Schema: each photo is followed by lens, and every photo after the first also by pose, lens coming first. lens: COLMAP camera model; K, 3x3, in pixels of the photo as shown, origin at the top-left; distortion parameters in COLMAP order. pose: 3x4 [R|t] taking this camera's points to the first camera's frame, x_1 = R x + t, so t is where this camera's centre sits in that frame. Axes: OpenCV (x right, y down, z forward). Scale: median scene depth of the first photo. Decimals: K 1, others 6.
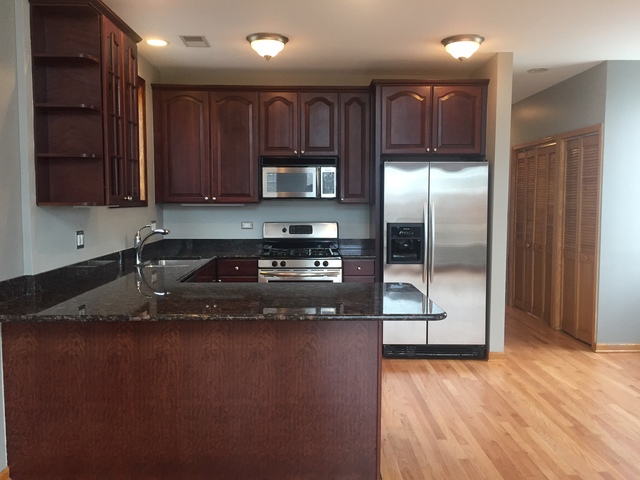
lens RADIAL K [[551.3, 0, 318.9], [0, 551.3, 237.5], [0, 0, 1]] dist [0.087441, -0.039432]
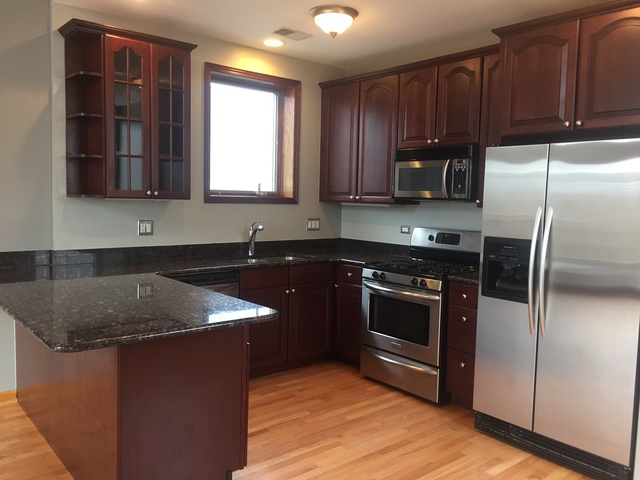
lens RADIAL K [[551.3, 0, 318.5], [0, 551.3, 241.6], [0, 0, 1]] dist [0.087441, -0.039432]
pose [[0.619373, 0.080973, -0.780910, 0.528423], [-0.079274, 0.996034, 0.040404, -0.030875], [0.781085, 0.036880, 0.623335, 0.396213]]
